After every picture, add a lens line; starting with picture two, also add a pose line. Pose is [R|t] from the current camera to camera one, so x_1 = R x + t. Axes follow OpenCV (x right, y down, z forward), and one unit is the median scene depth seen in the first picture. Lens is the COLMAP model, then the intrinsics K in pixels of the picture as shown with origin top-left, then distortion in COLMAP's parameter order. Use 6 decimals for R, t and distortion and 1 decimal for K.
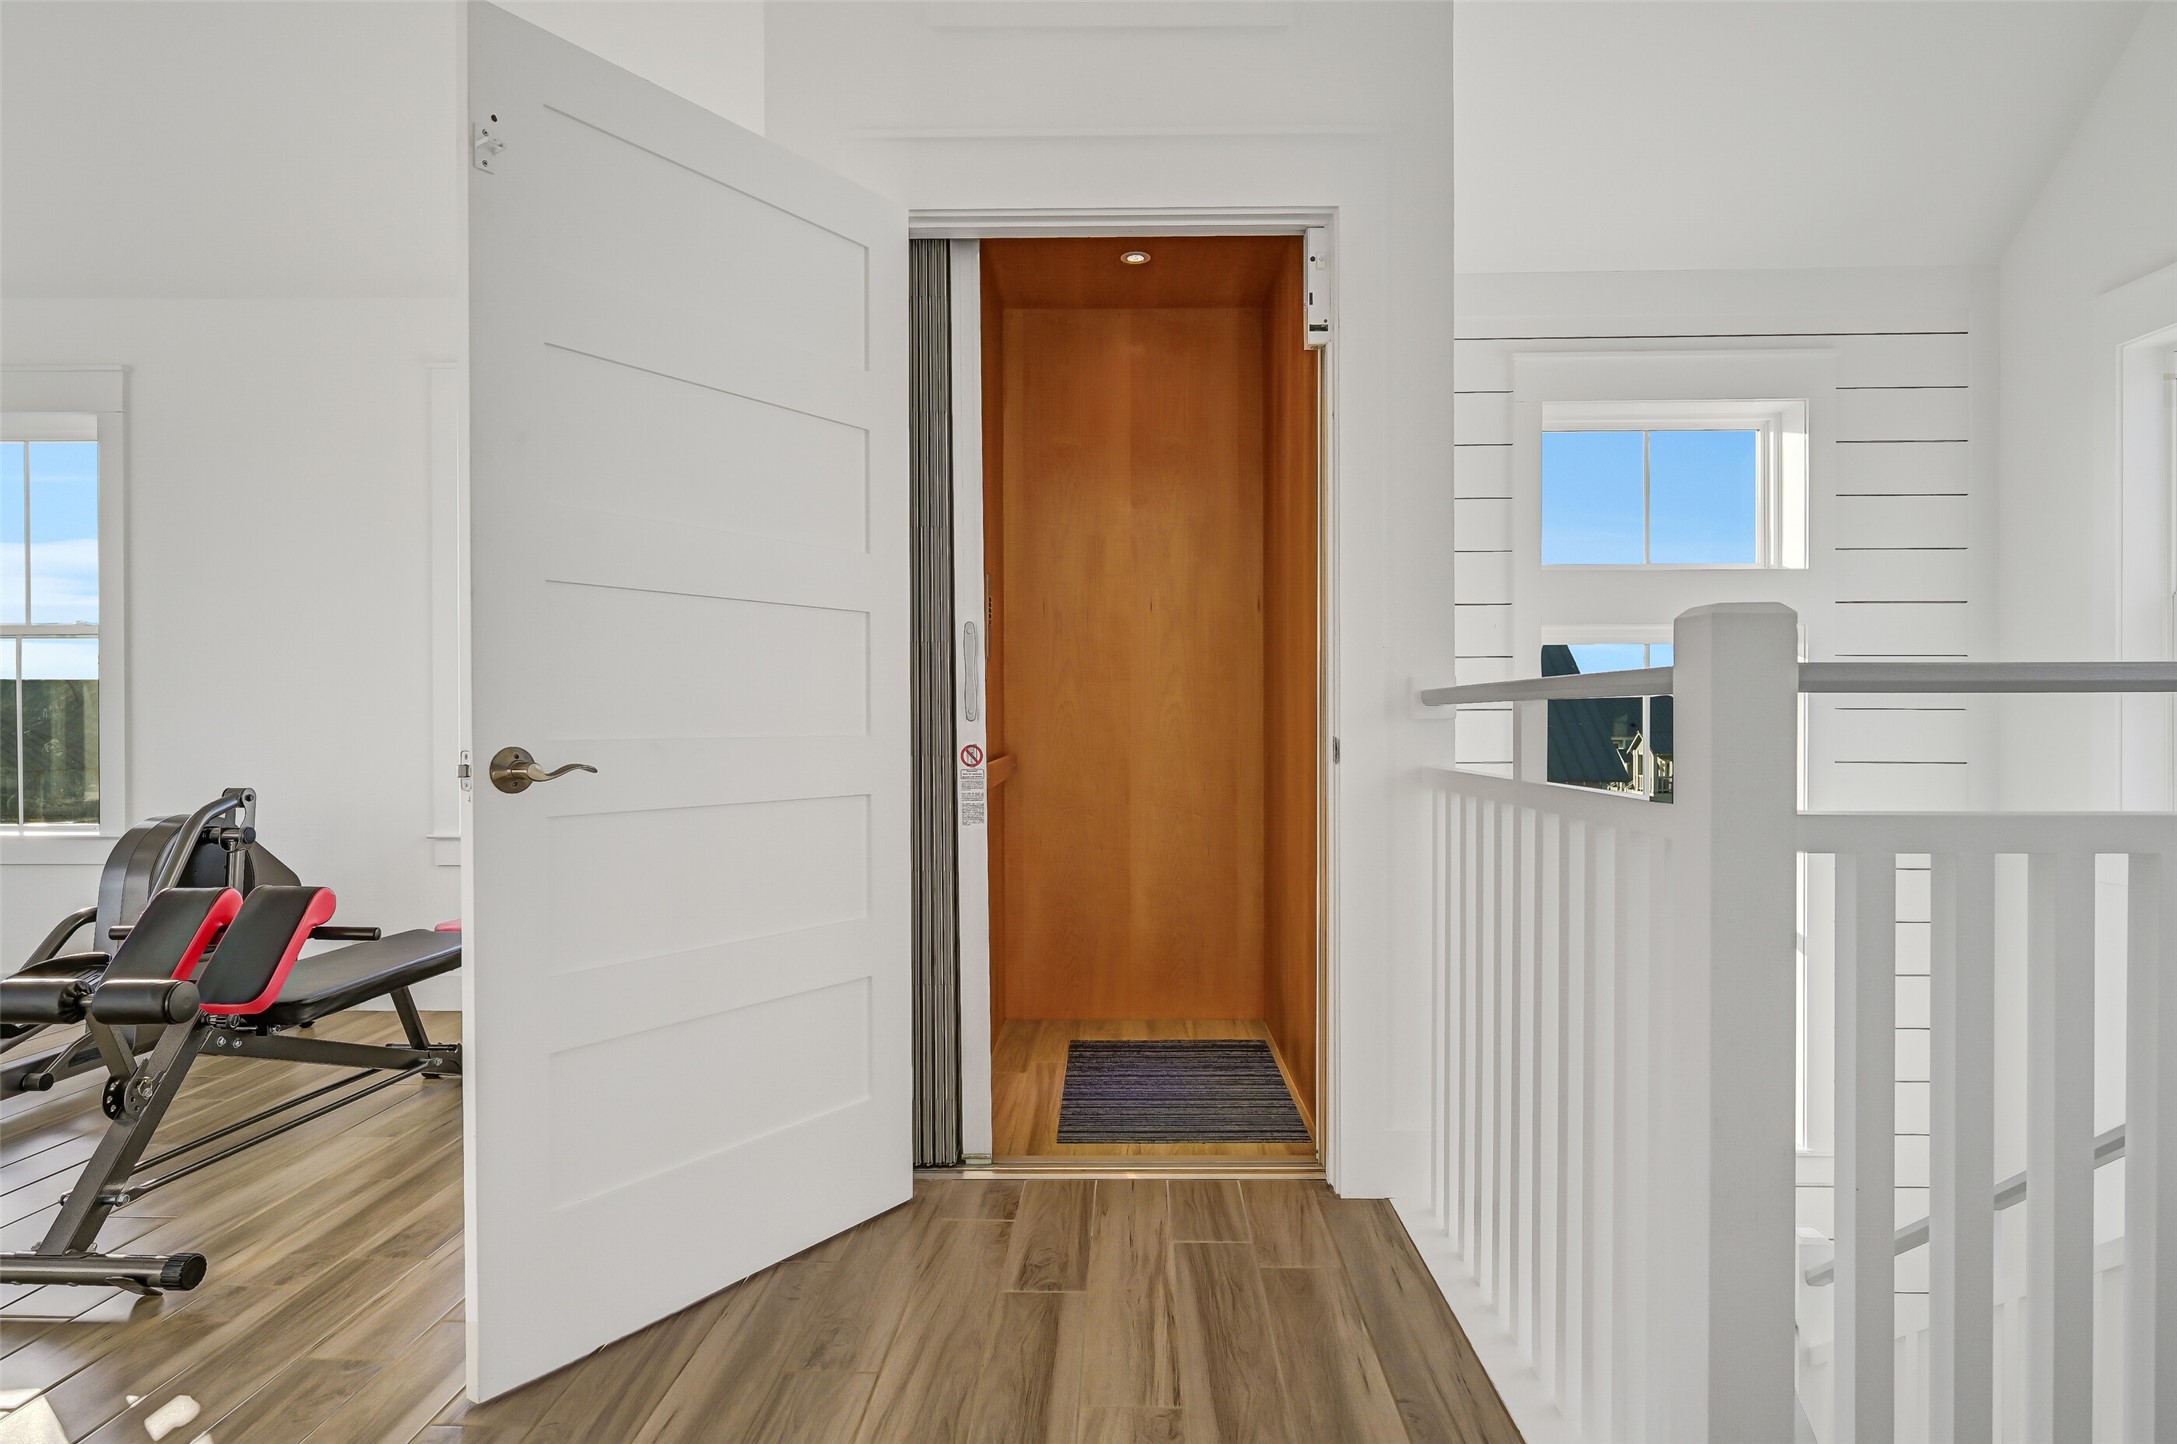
lens RADIAL K [[1202.9, 0, 1098.7], [0, 1202.9, 724.3], [0, 0, 1]] dist [-0.005581, -0.001281]
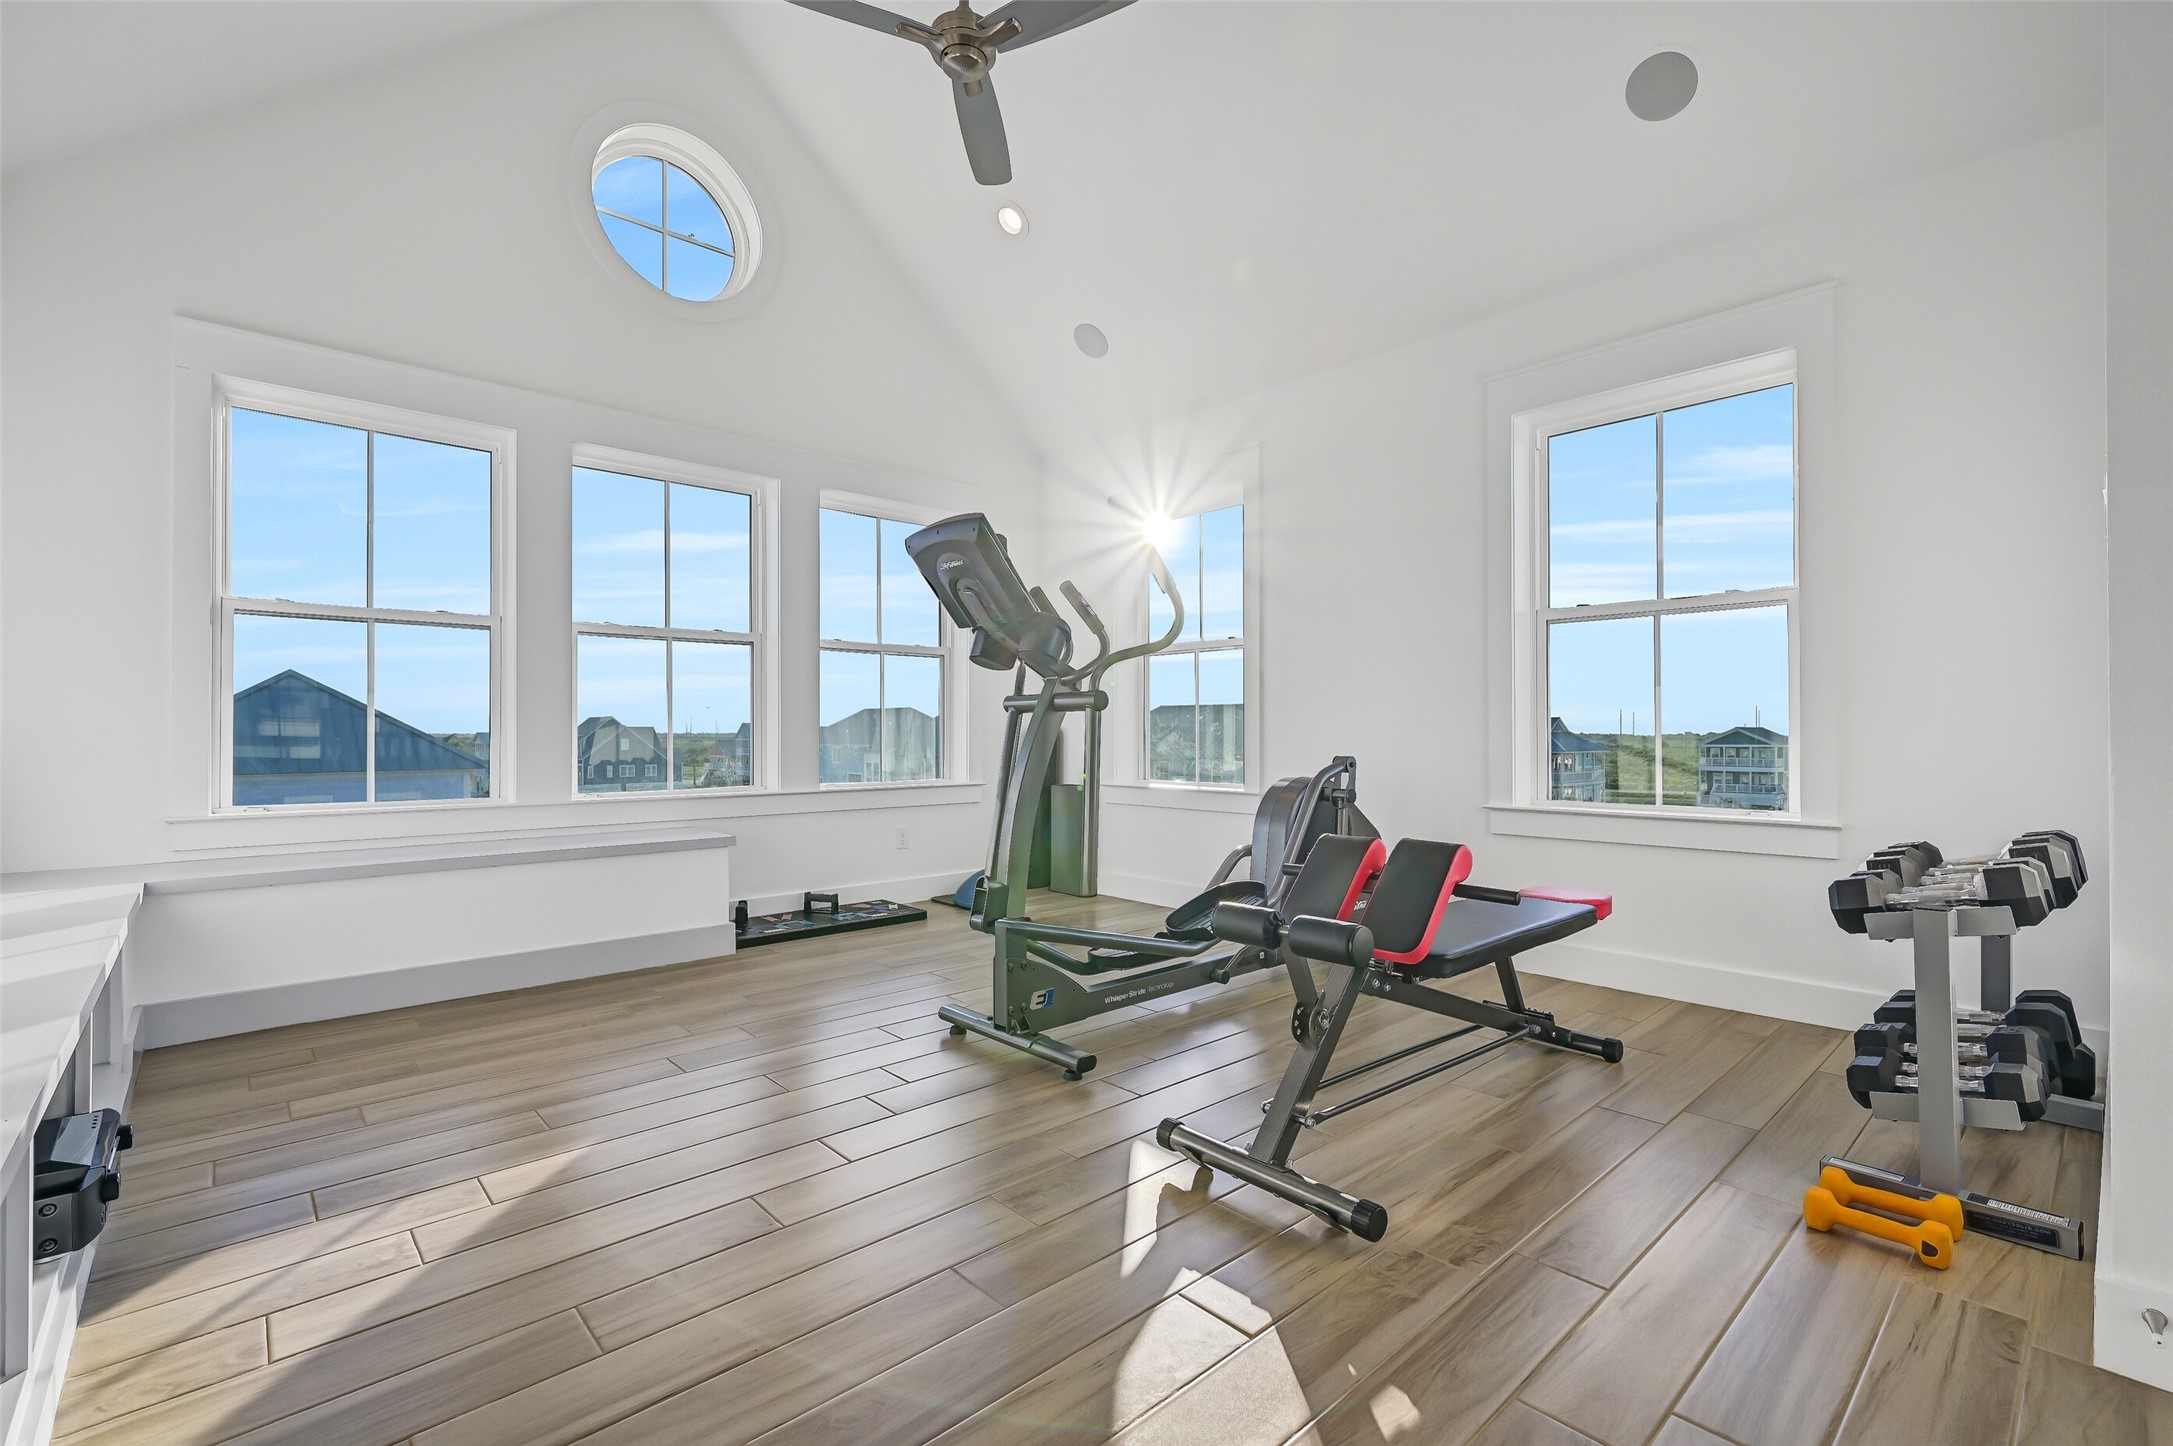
lens RADIAL K [[956.6, 0, 1092.0], [0, 956.6, 726.3], [0, 0, 1]] dist [0.000178, -0.000055]
pose [[0.681616, -0.006069, -0.731685, -0.281155], [0.001637, 0.999976, -0.006769, 0.043737], [0.731709, 0.003416, 0.681609, 0.240545]]
